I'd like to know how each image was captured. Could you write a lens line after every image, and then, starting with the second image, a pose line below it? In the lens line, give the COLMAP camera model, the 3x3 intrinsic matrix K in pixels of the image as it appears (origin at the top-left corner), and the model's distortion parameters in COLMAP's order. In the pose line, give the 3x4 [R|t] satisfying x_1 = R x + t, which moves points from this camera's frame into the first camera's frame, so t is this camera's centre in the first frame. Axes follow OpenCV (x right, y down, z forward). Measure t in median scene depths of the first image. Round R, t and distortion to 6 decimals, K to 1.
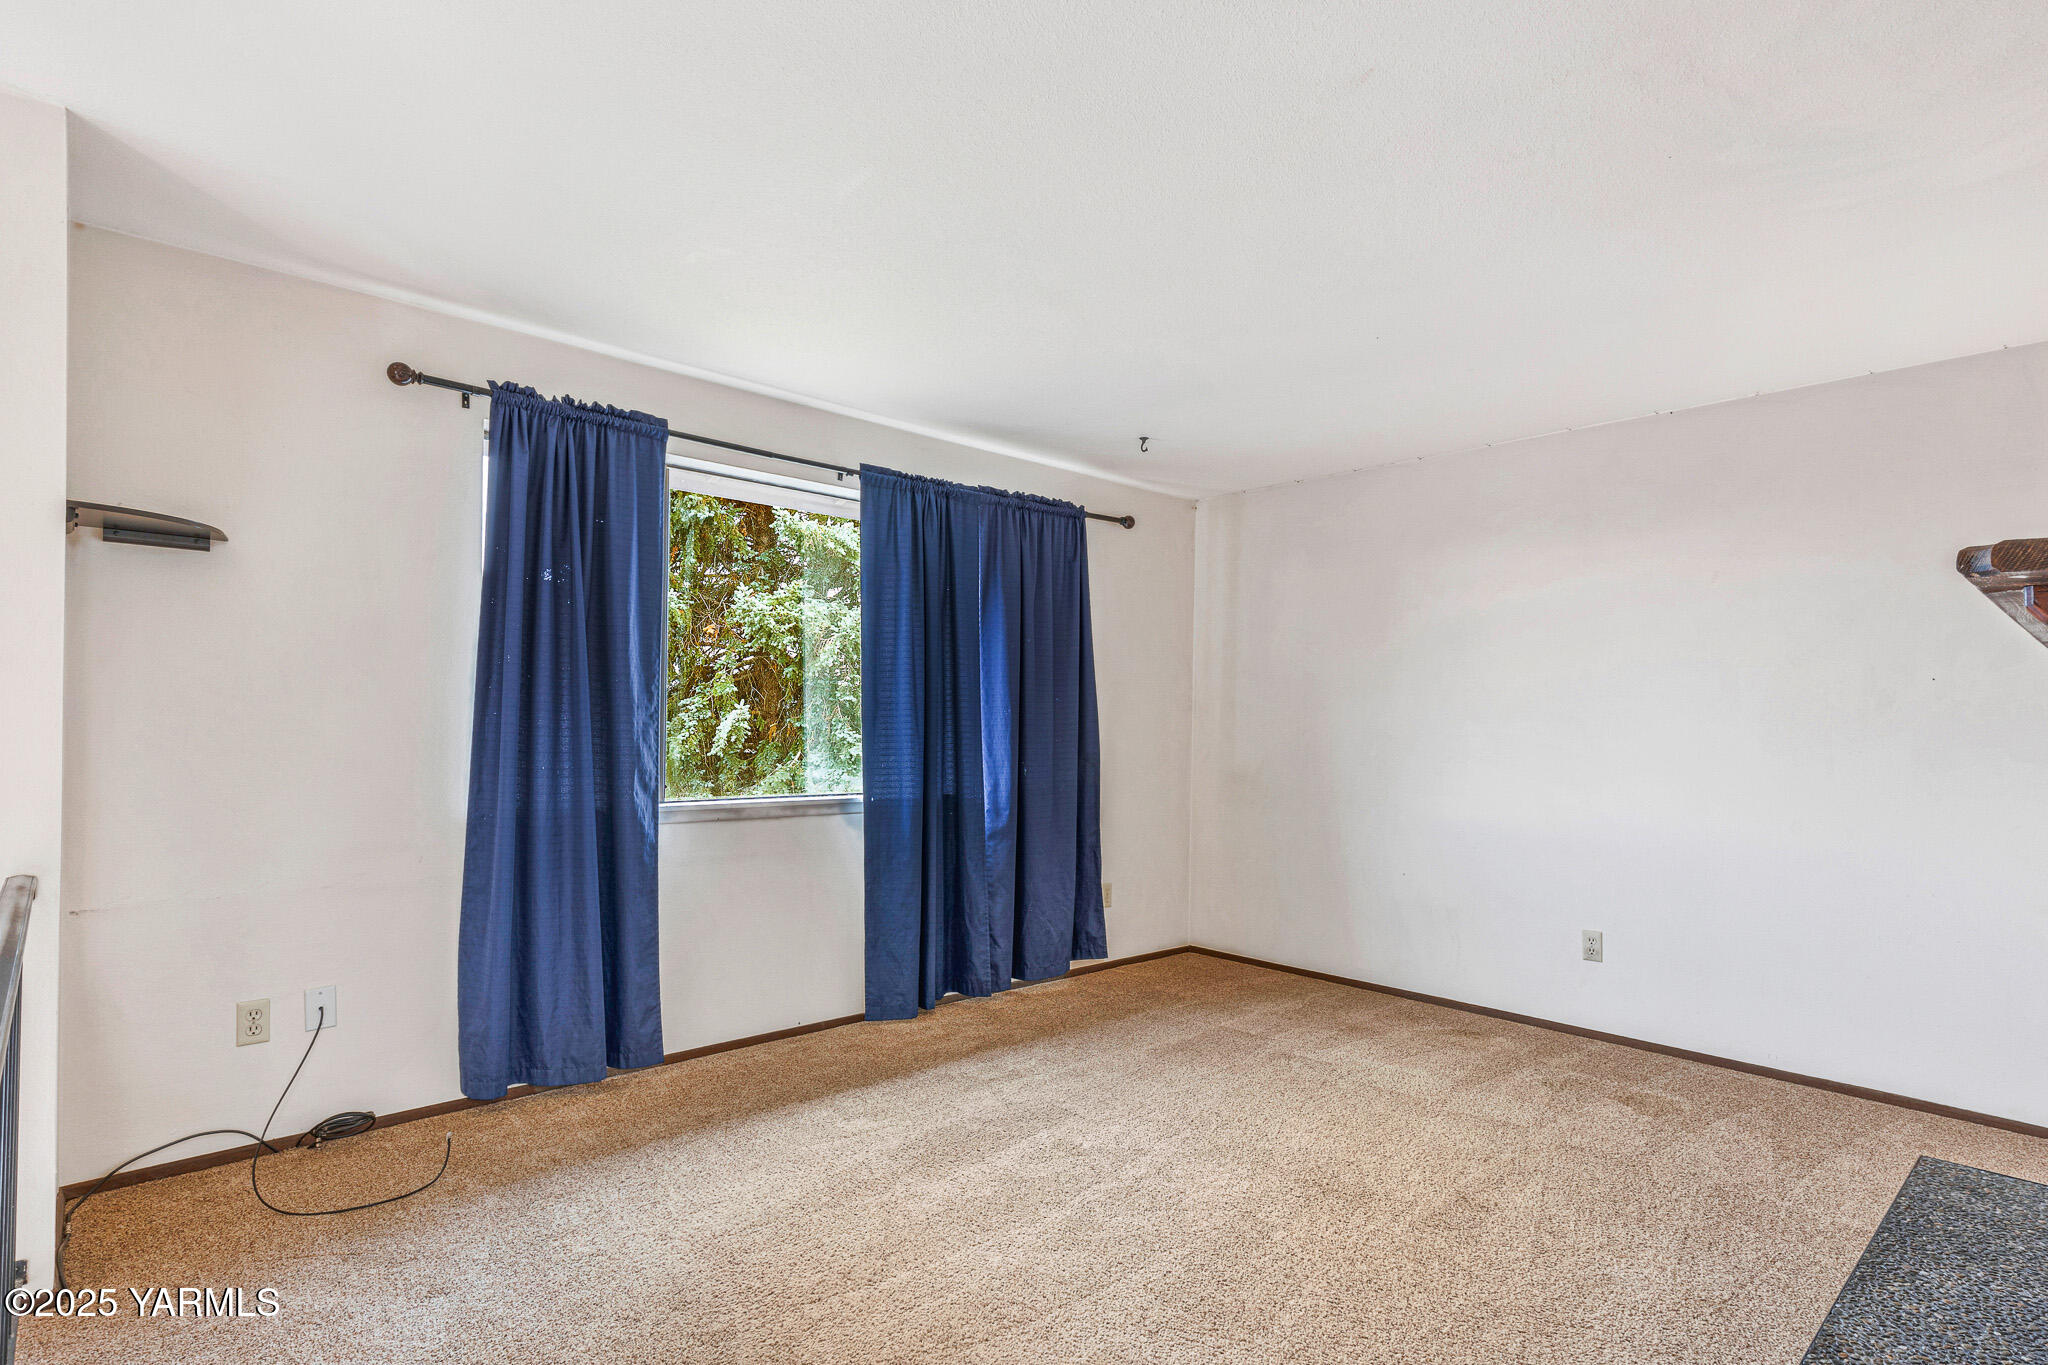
lens RADIAL K [[1010.6, 0, 1023.4], [0, 1010.6, 726.4], [0, 0, 1]] dist [0.016528, -0.000521]
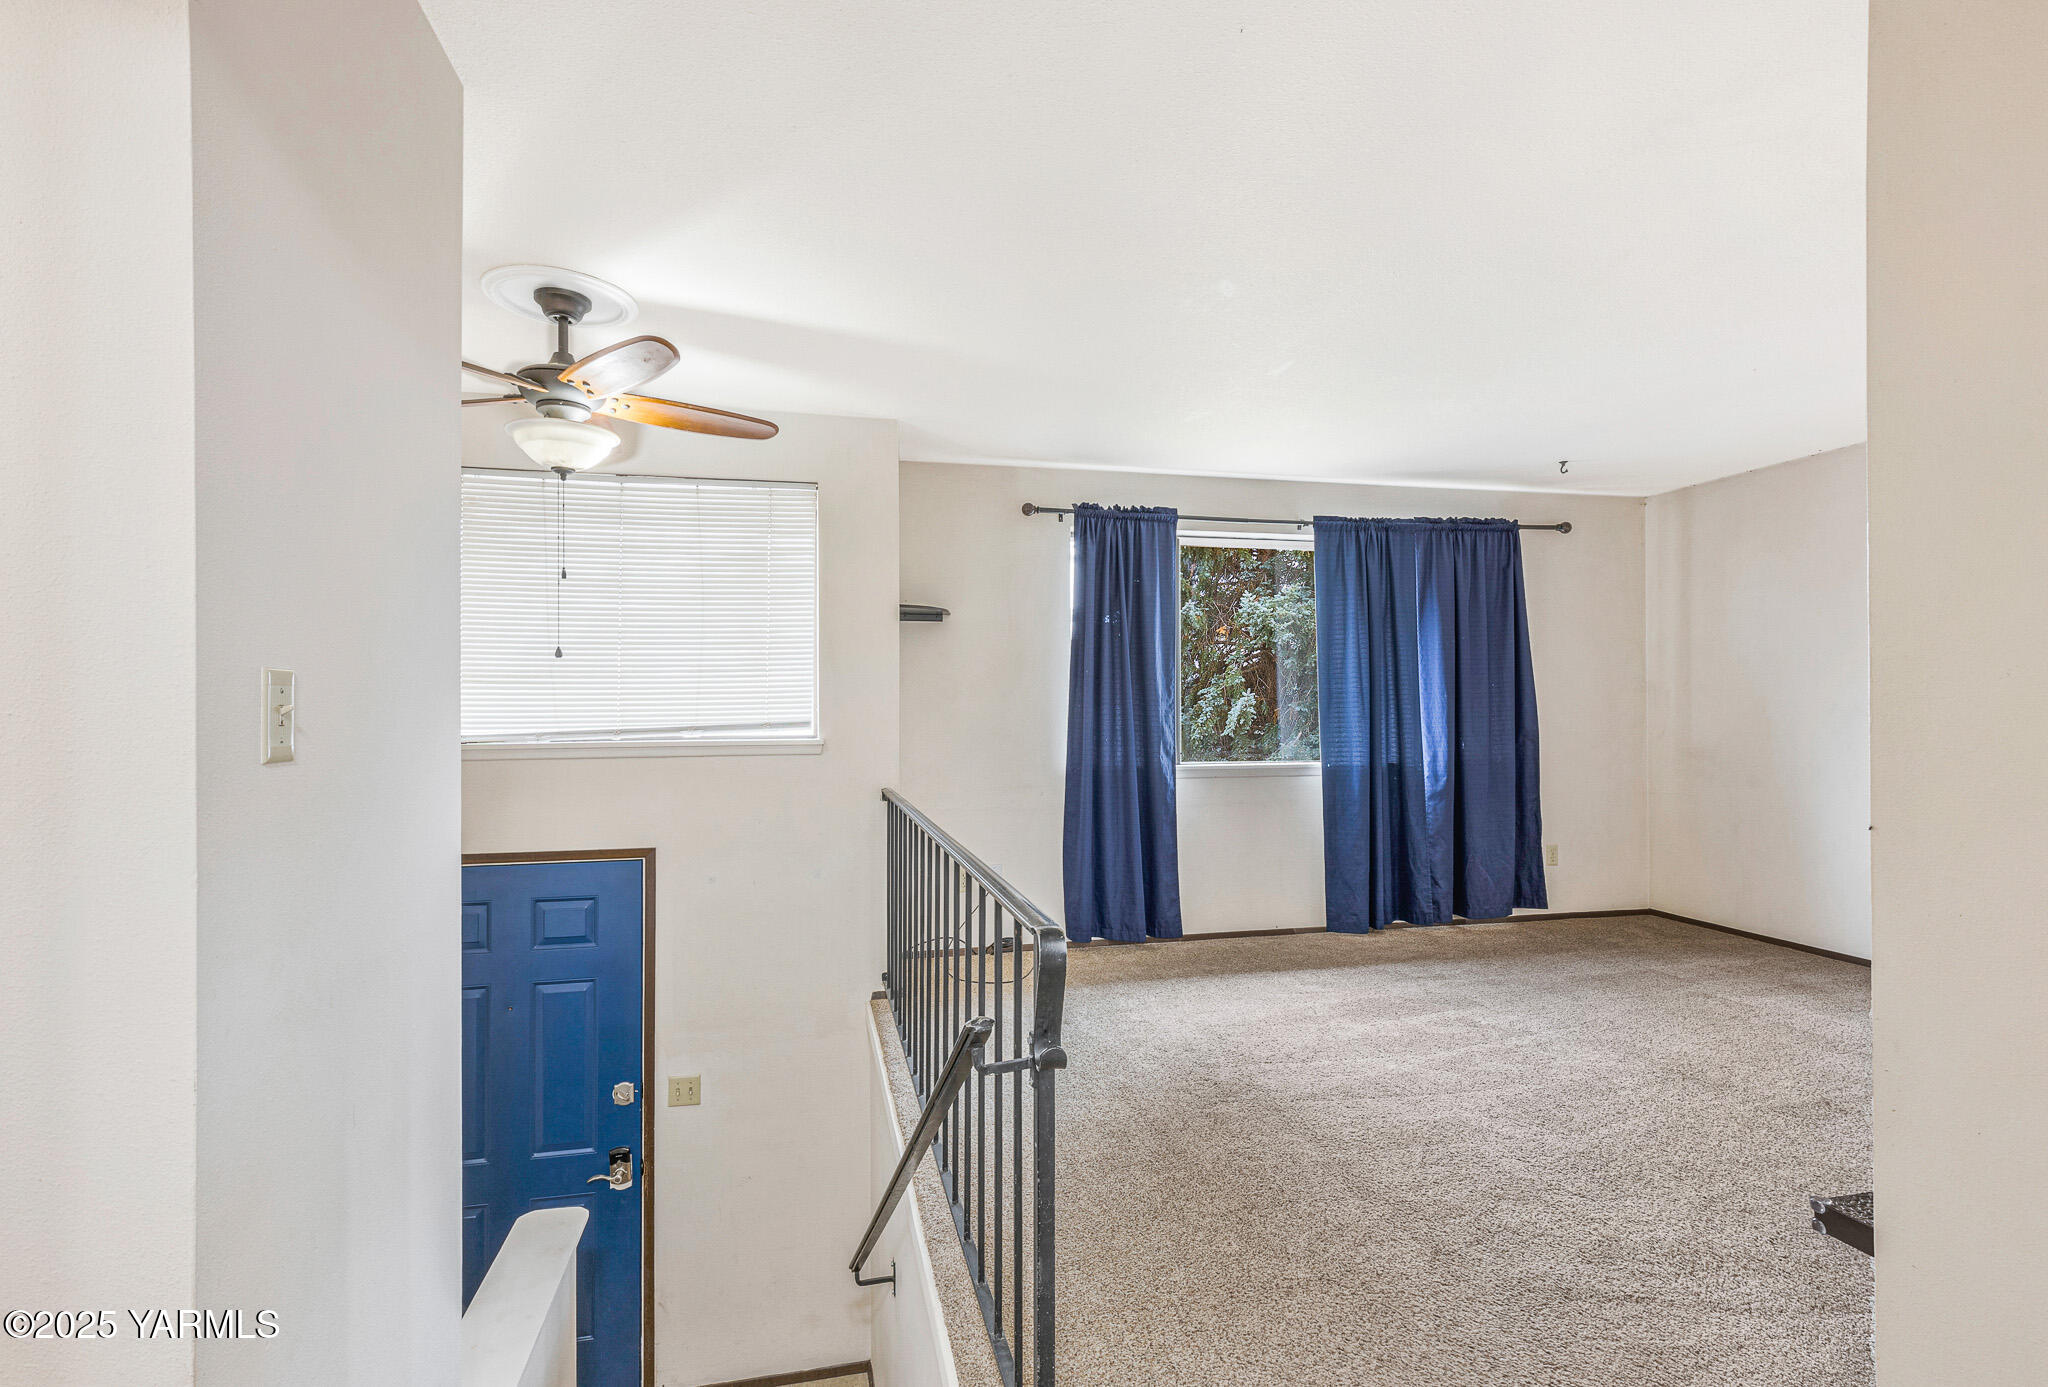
lens RADIAL K [[985.7, 0, 1024.0], [0, 985.7, 693.5], [0, 0, 1]] dist [-0.000200, 0.000097]
pose [[0.872336, -0.023246, -0.488355, 0.136061], [0.014819, 0.999667, -0.021113, -0.000829], [0.488683, 0.011180, 0.872390, -0.329399]]
